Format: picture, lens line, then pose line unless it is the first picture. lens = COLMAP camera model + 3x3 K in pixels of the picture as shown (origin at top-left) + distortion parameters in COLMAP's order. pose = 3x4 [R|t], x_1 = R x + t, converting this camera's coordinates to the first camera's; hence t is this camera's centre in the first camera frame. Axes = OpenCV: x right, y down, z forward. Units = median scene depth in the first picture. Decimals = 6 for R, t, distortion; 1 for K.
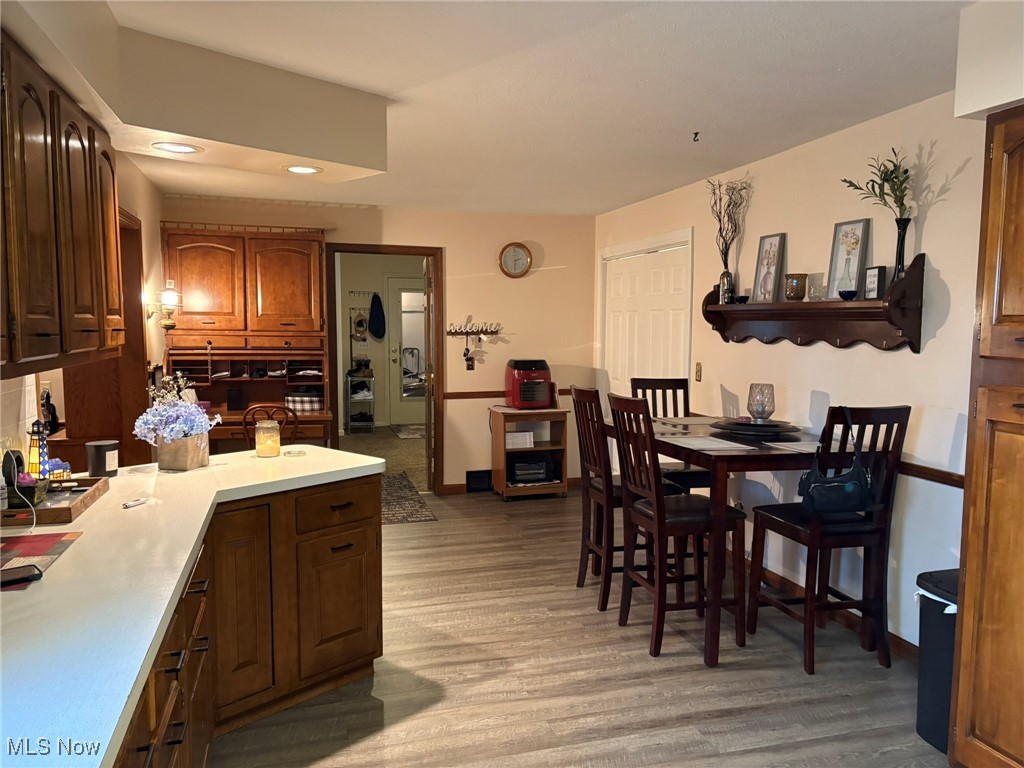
lens RADIAL K [[772.9, 0, 511.4], [0, 772.9, 387.7], [0, 0, 1]] dist [0.059665, -0.052564]
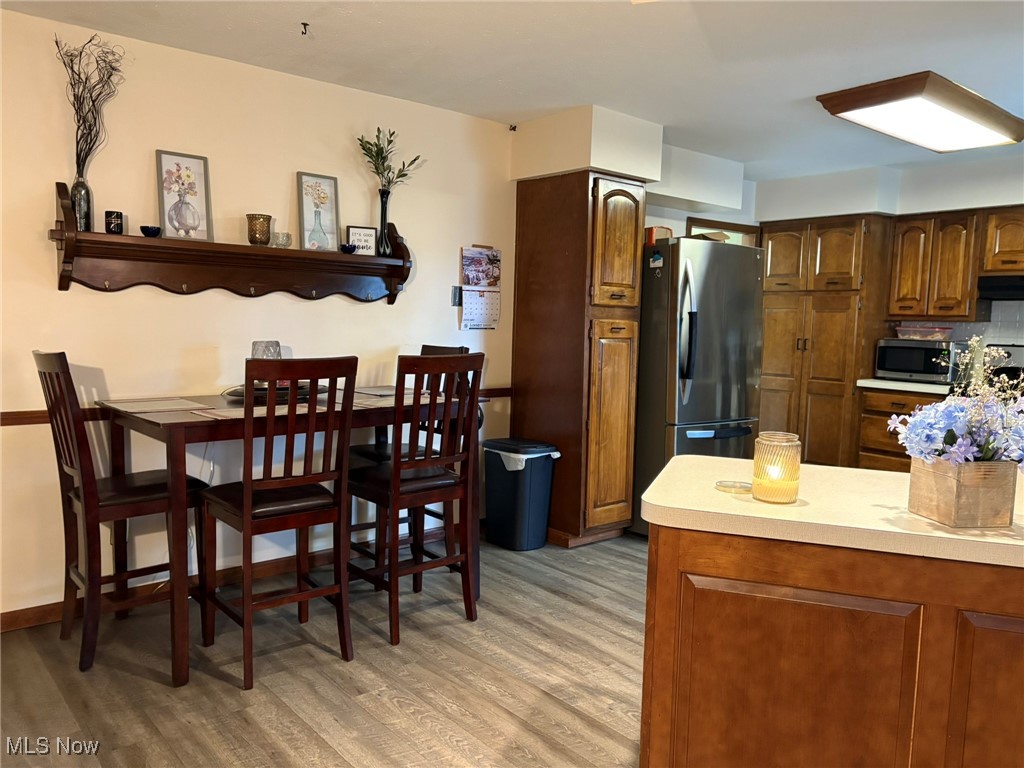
lens RADIAL K [[772.9, 0, 518.4], [0, 772.9, 388.0], [0, 0, 1]] dist [0.059665, -0.052564]
pose [[-0.402351, -0.105129, 0.909429, -0.702665], [0.047620, 0.989637, 0.135468, -0.070046], [-0.914246, 0.097812, -0.393175, 1.332320]]
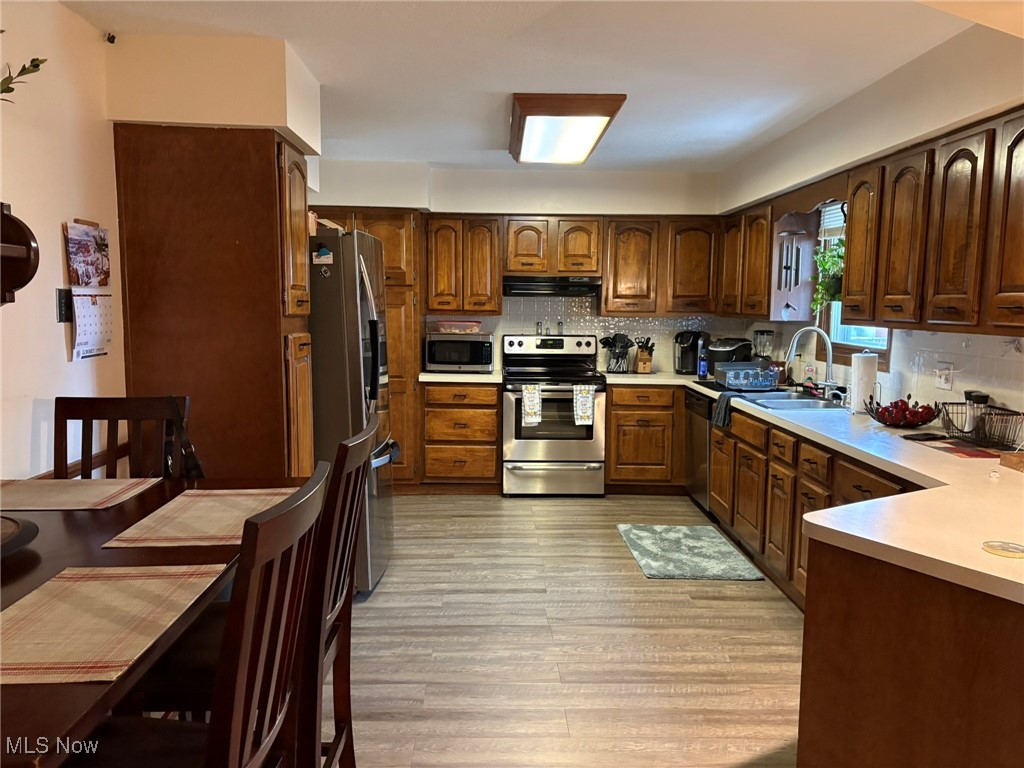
lens RADIAL K [[772.9, 0, 518.0], [0, 772.9, 384.4], [0, 0, 1]] dist [0.059665, -0.052564]
pose [[-0.967323, -0.055151, 0.247477, -0.083517], [-0.007130, 0.981587, 0.190881, -0.128292], [-0.253447, 0.182879, -0.949905, 1.550343]]
